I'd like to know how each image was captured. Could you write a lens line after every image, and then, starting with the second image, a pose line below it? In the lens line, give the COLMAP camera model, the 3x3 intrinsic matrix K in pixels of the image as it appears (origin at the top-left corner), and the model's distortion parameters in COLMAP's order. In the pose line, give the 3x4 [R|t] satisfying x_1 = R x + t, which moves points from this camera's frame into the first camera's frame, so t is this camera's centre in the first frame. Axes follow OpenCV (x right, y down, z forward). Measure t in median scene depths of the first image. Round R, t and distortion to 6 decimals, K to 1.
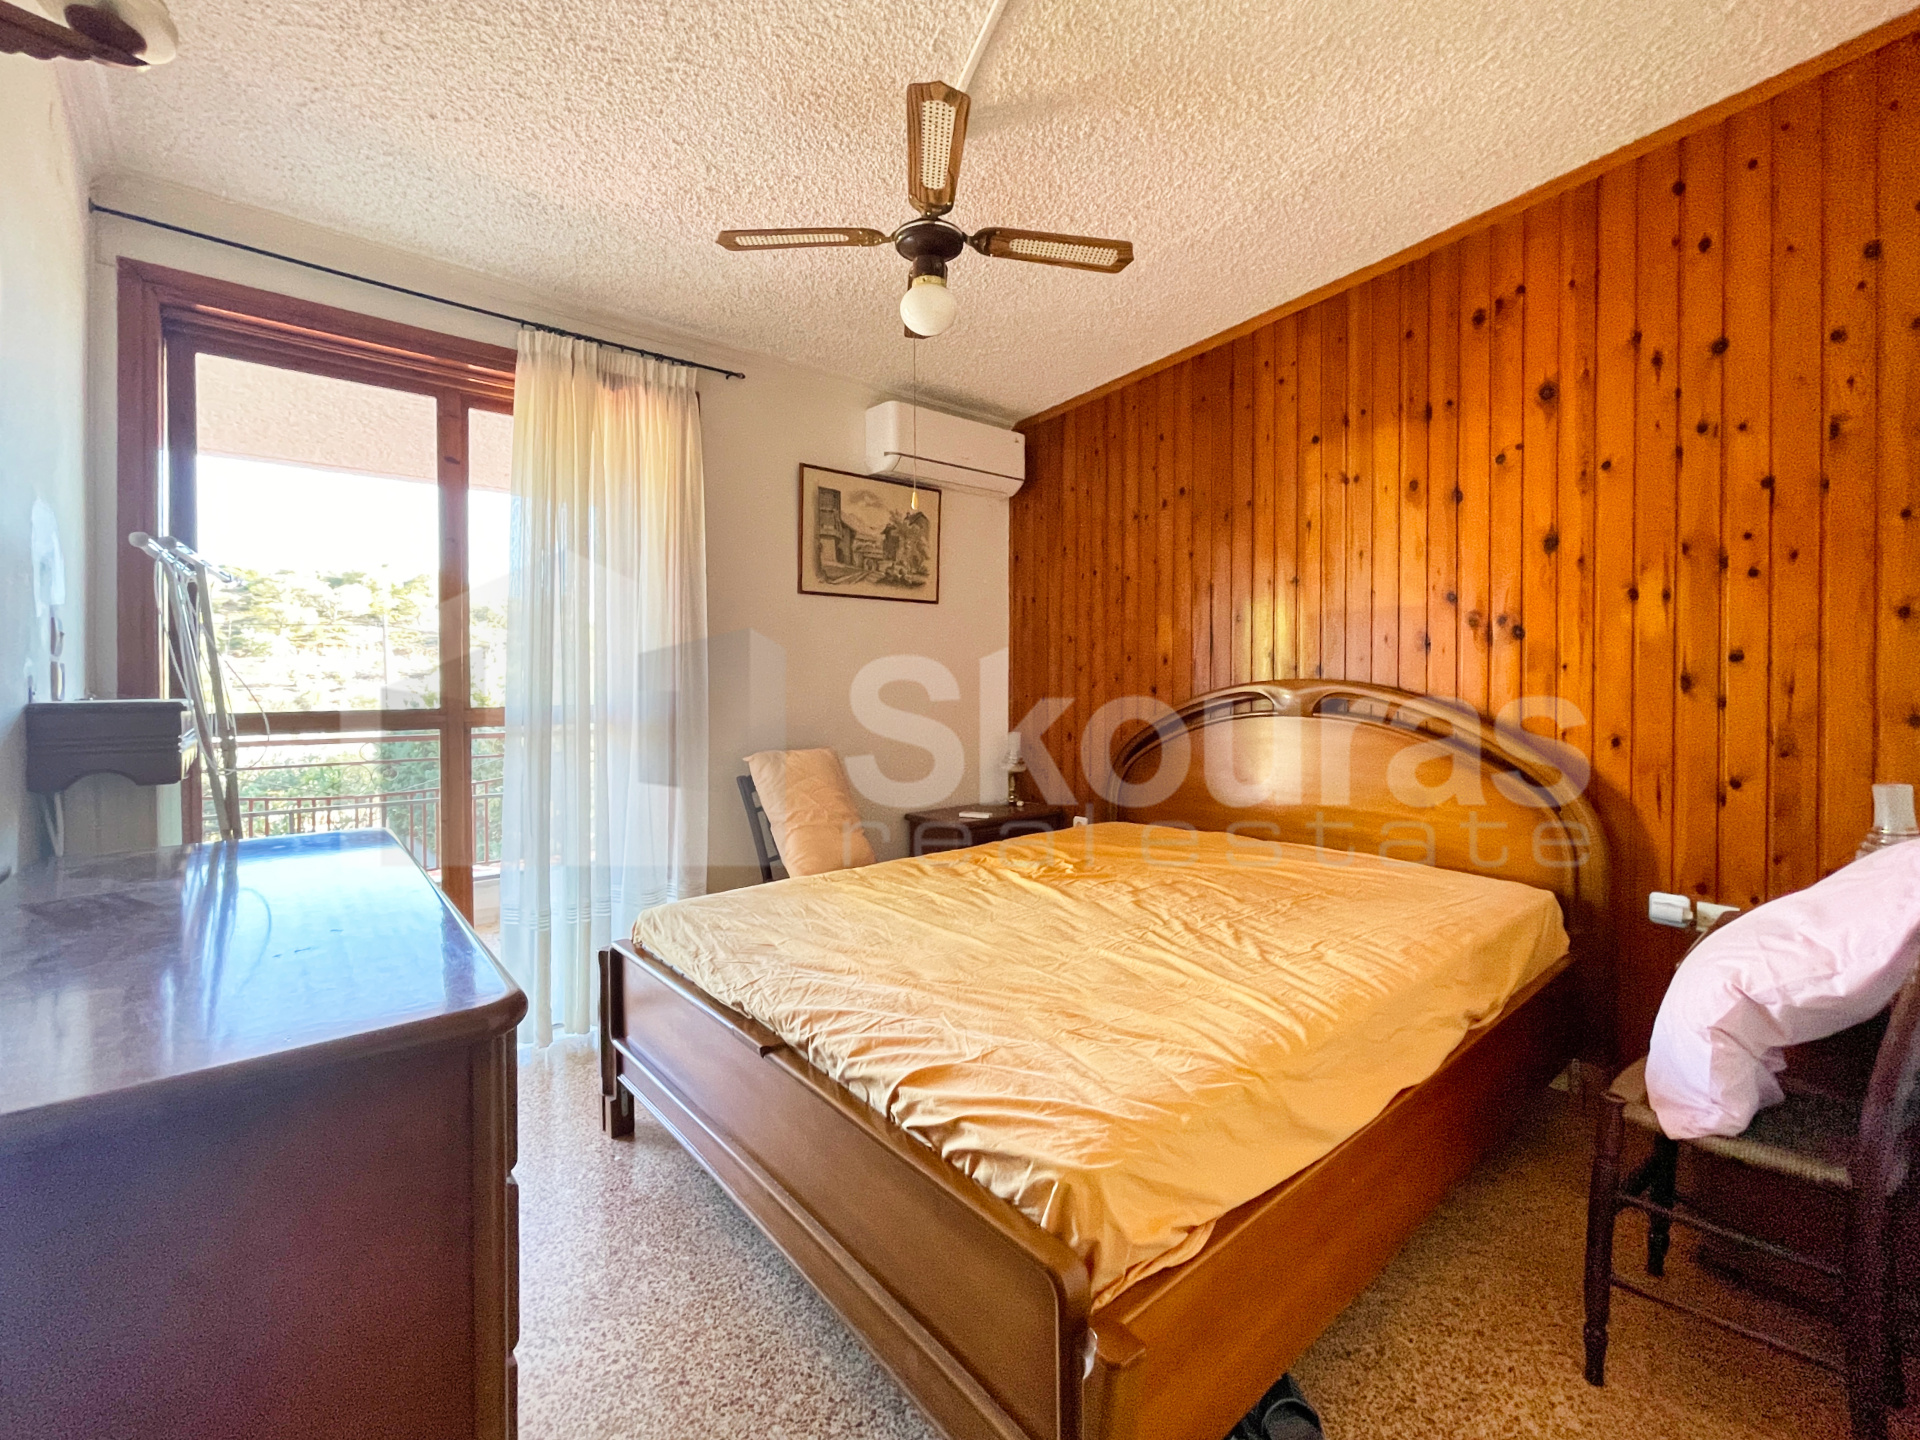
lens RADIAL K [[818.3, 0, 963.5], [0, 818.3, 687.4], [0, 0, 1]] dist [-0.021412, 0.012078]
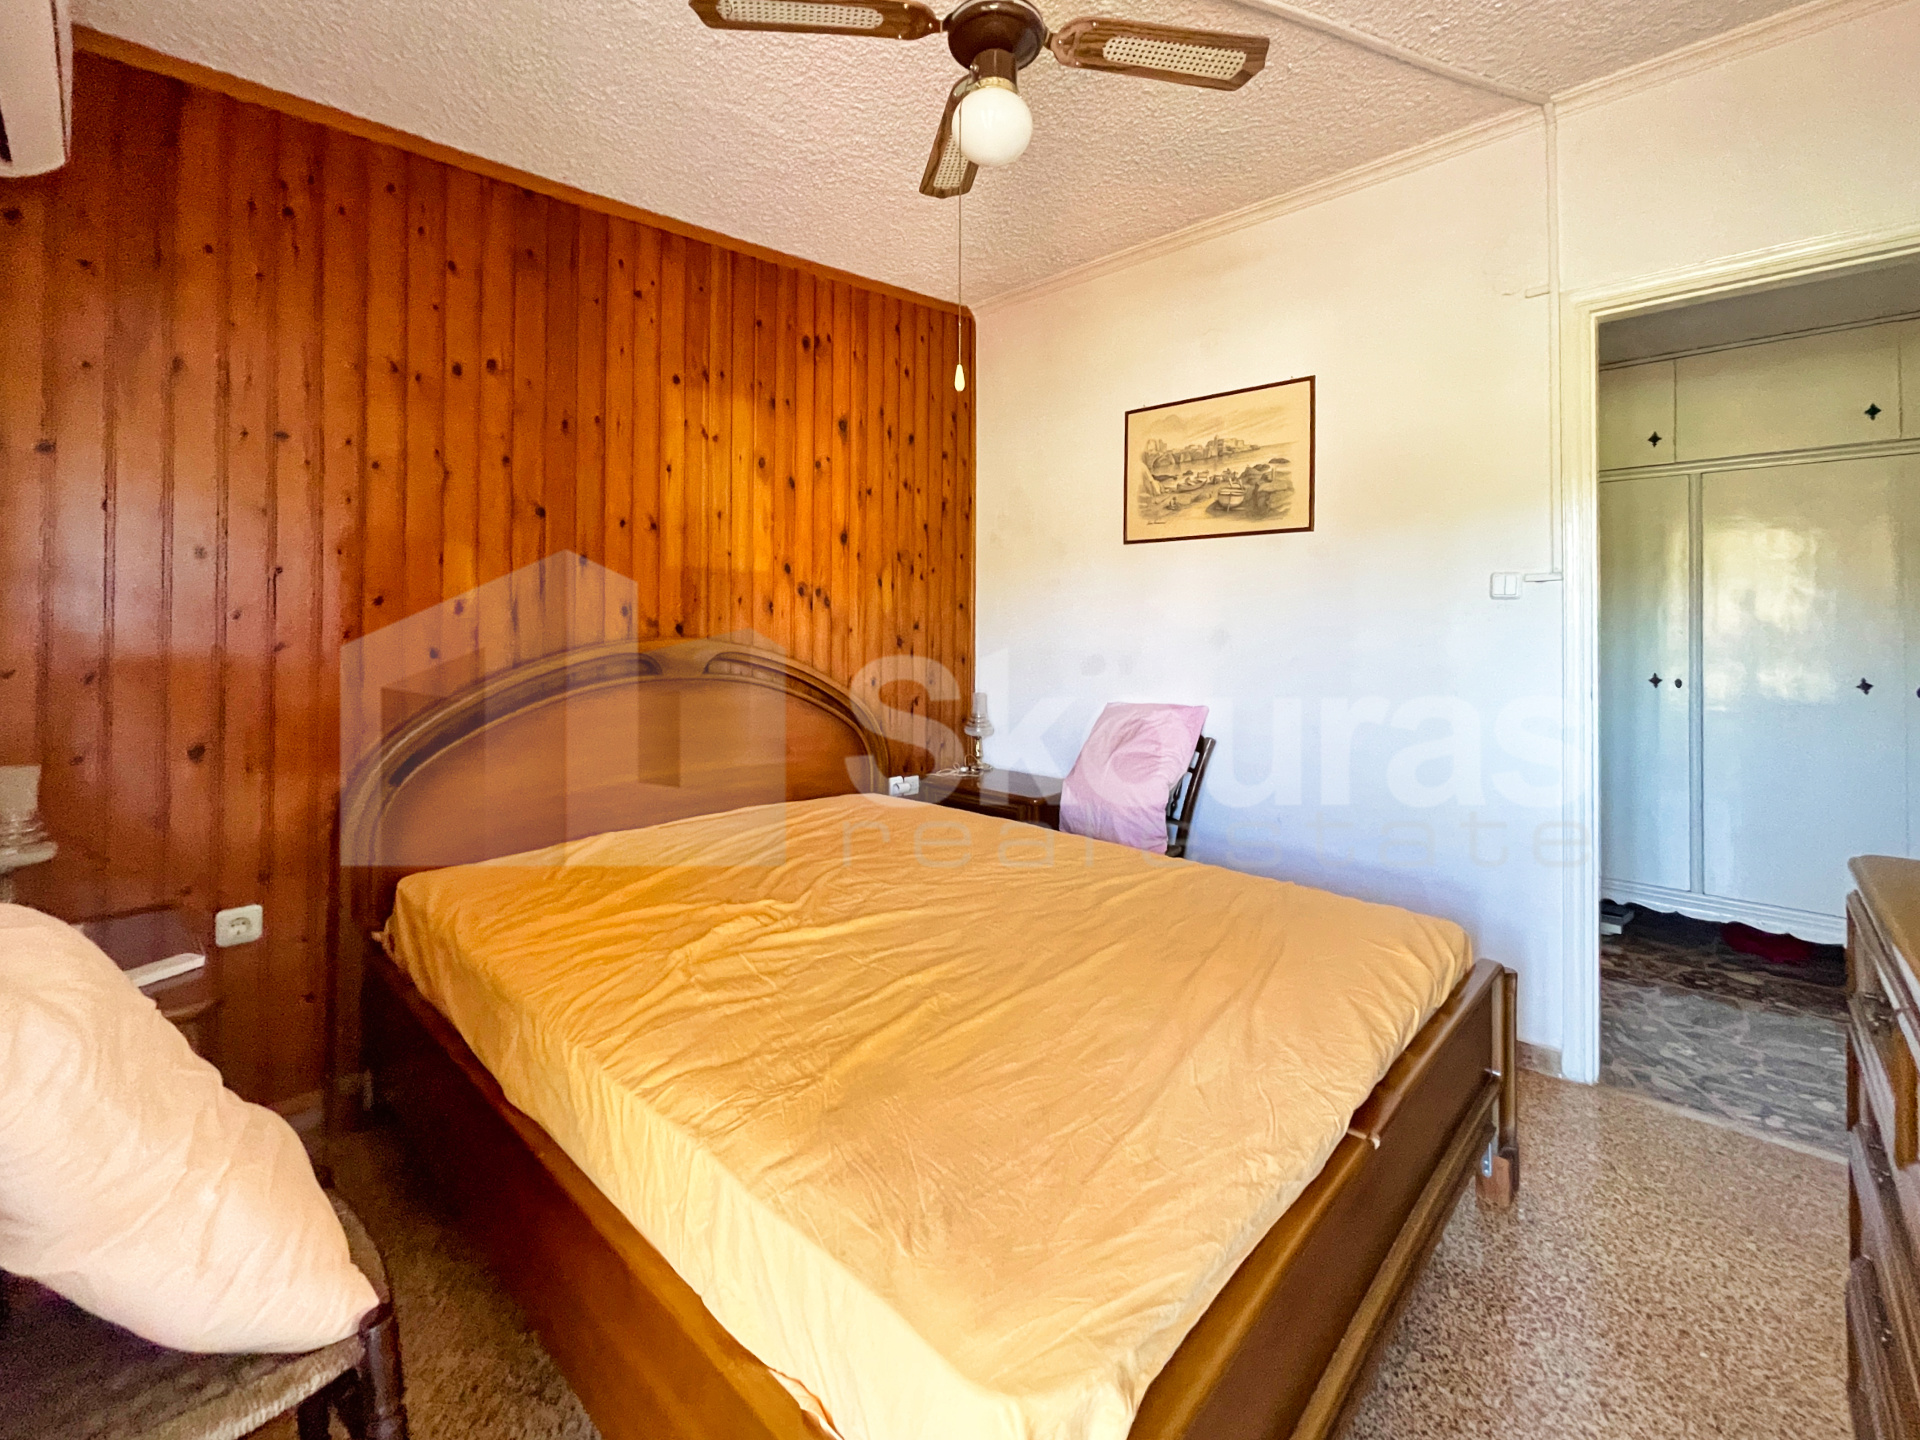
lens RADIAL K [[811.4, 0, 954.3], [0, 811.4, 624.4], [0, 0, 1]] dist [0.000409, 0.000232]
pose [[-0.100601, 0.008802, 0.994888, -0.633384], [-0.005515, 0.999941, -0.009404, -0.022754], [-0.994912, -0.006433, -0.100547, 0.948902]]
